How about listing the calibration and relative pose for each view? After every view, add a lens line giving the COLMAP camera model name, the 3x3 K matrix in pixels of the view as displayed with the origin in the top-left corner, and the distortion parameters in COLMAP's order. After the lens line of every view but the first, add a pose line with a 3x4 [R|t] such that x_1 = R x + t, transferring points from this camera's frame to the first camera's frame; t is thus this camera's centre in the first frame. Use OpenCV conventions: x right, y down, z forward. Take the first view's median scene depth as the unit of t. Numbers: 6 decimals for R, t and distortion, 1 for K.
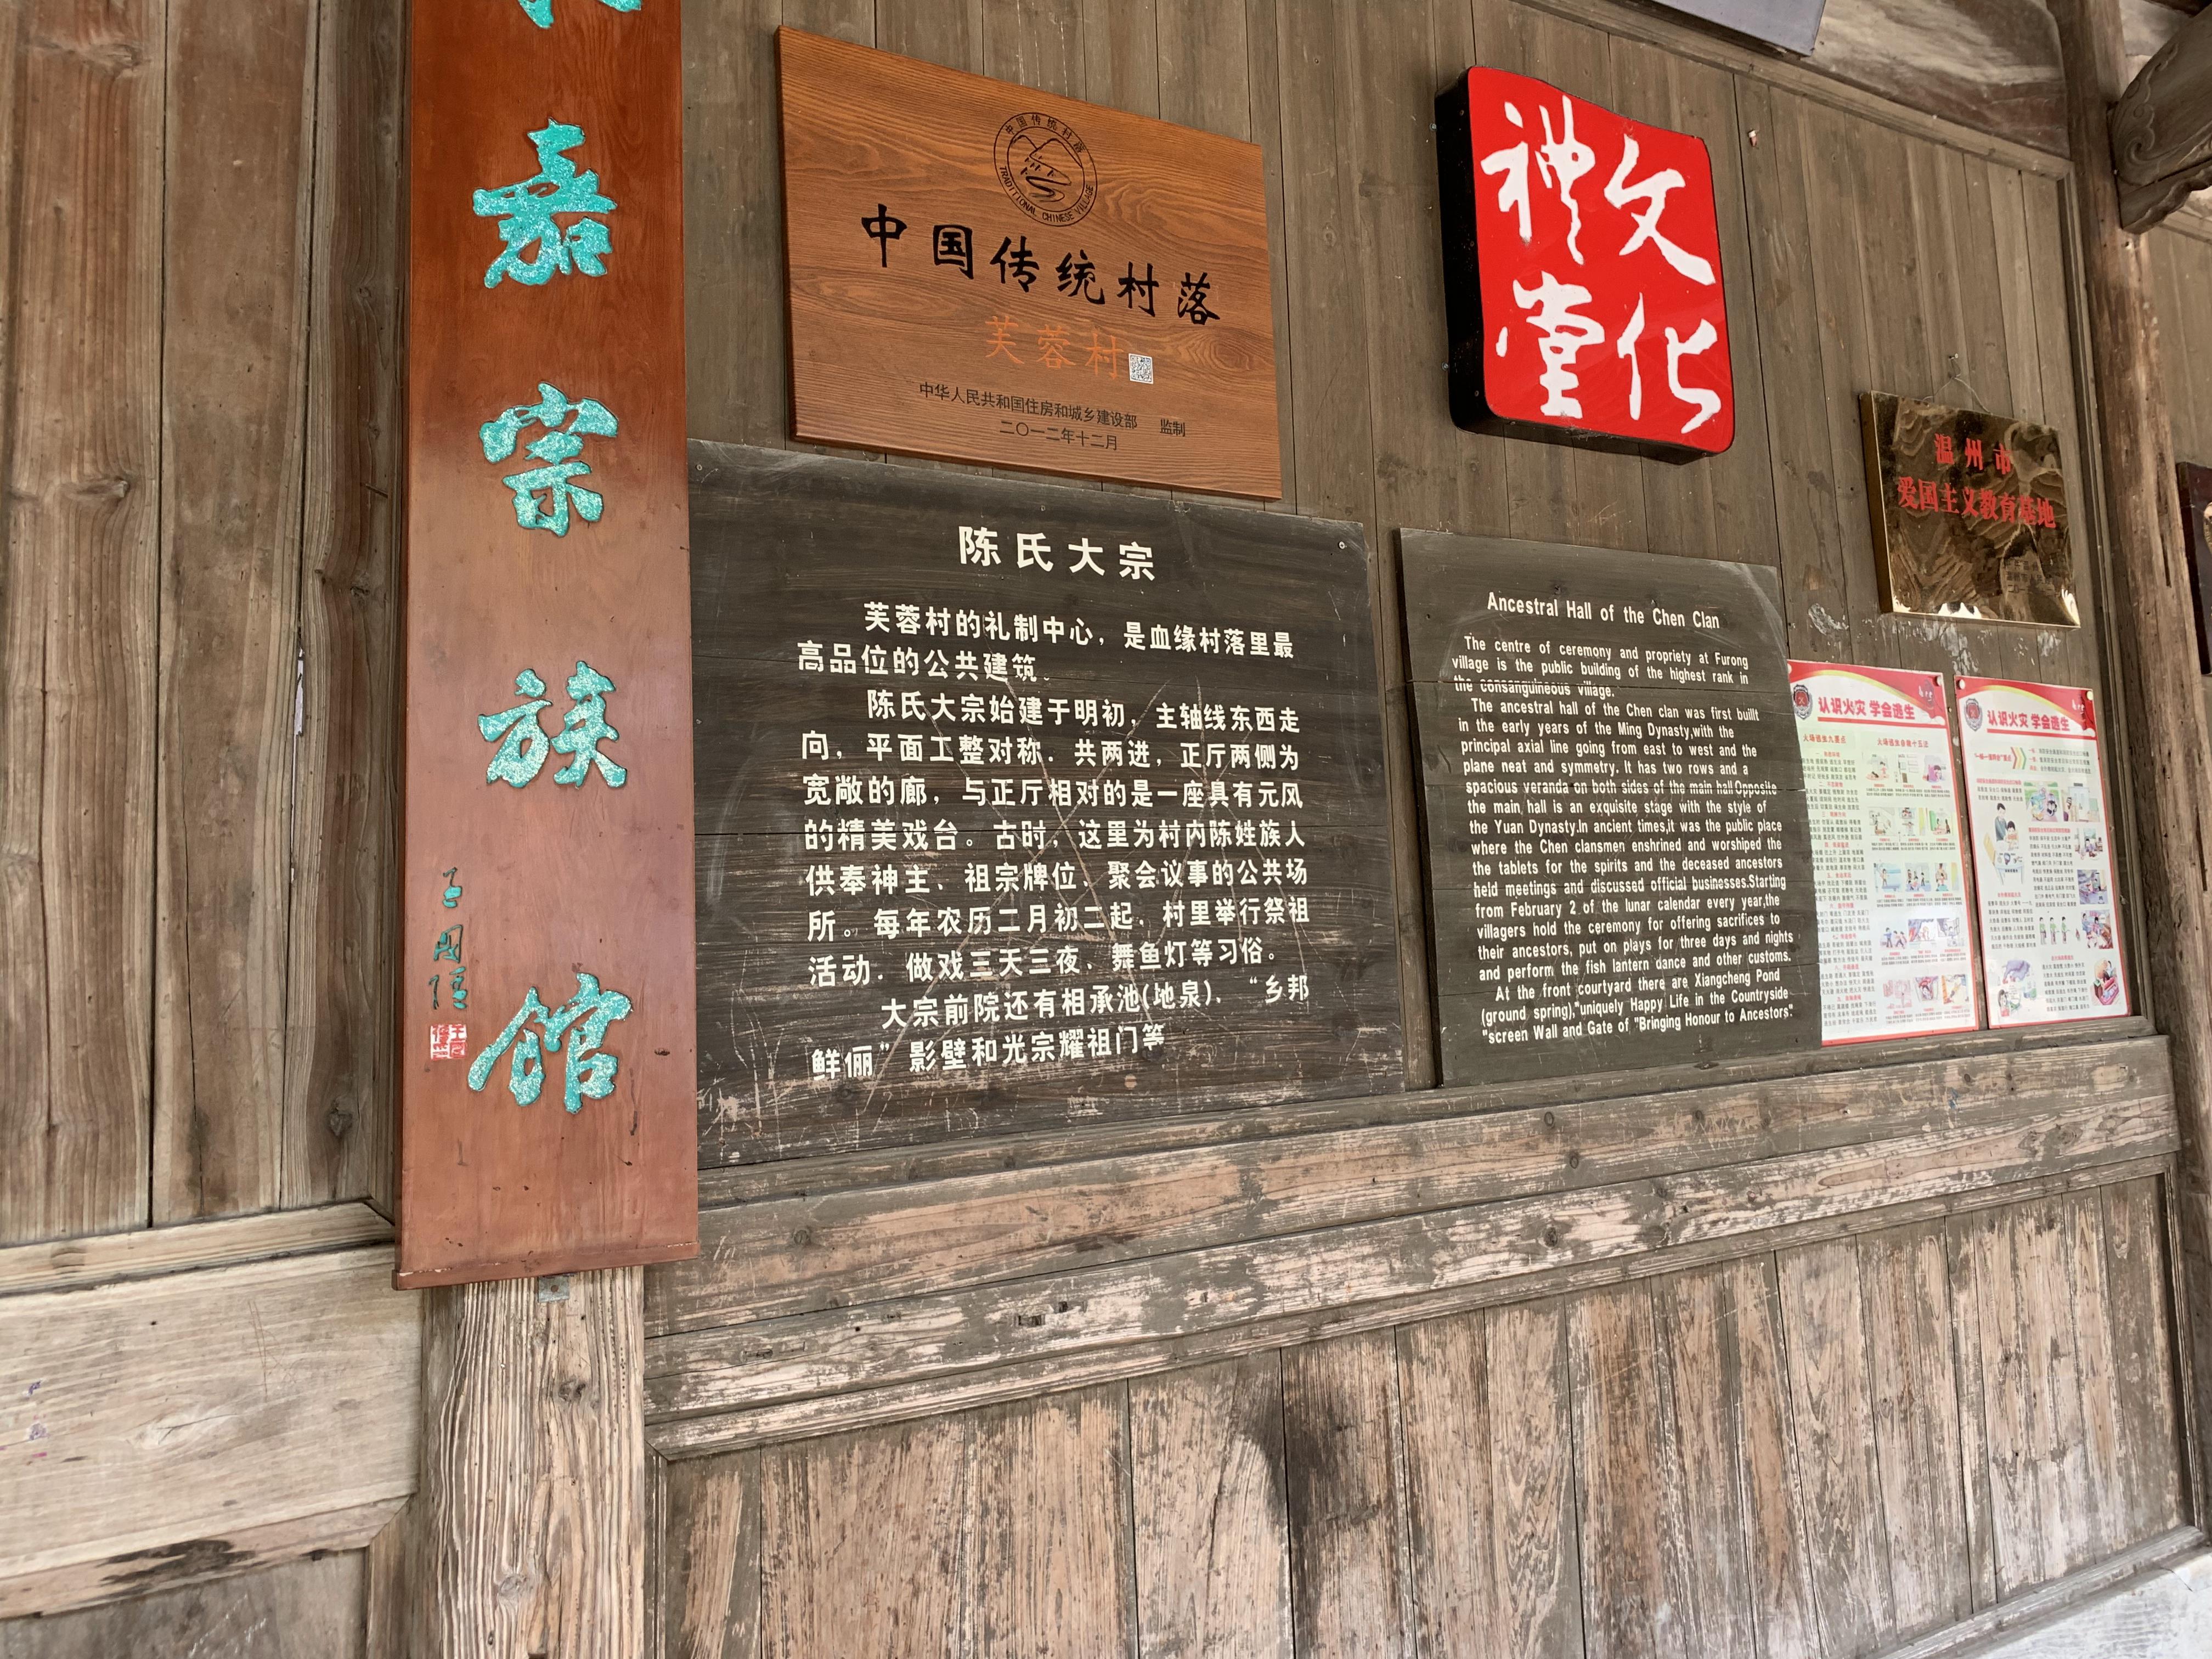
lens RADIAL K [[1681.1, 0, 1090.9], [0, 1681.1, 824.1], [0, 0, 1]] dist [0.018857, -0.025421]
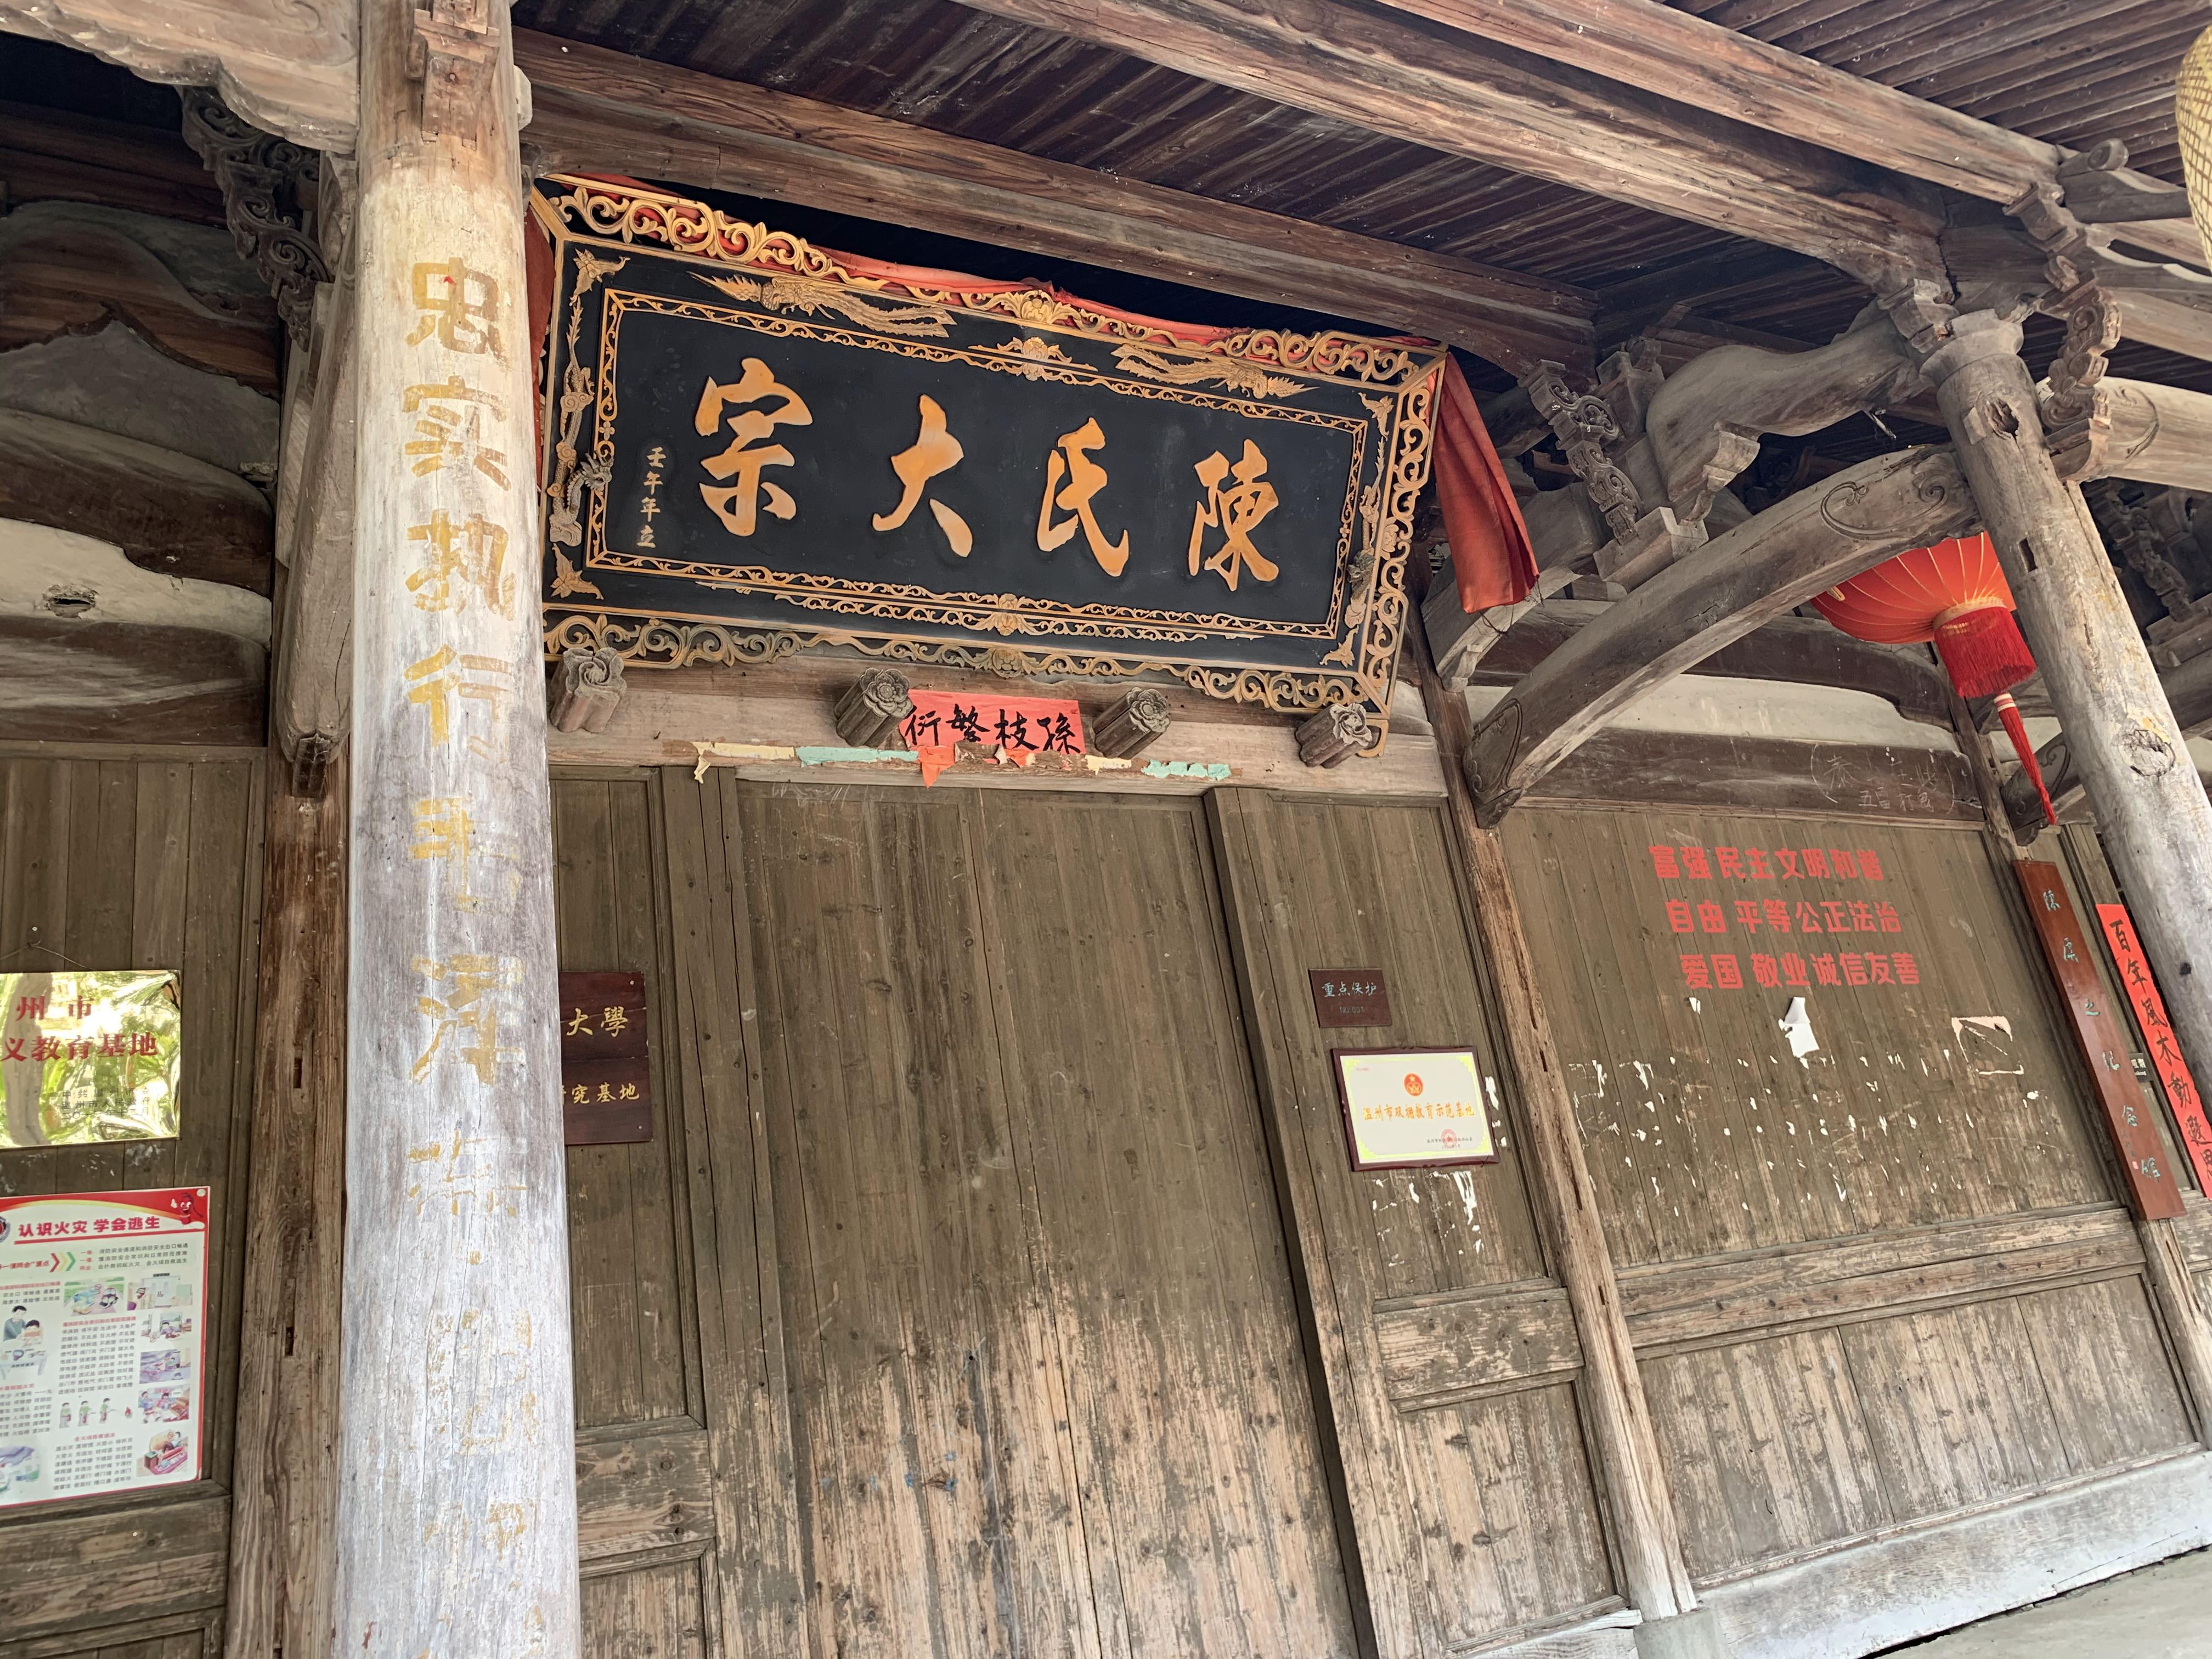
lens RADIAL K [[1681.1, 0, 1099.7], [0, 1681.1, 832.5], [0, 0, 1]] dist [0.018857, -0.025421]
pose [[0.993527, -0.112522, 0.015597, 1.544838], [0.112955, 0.963965, -0.240857, 0.044456], [0.012066, 0.241059, 0.970435, -0.232133]]
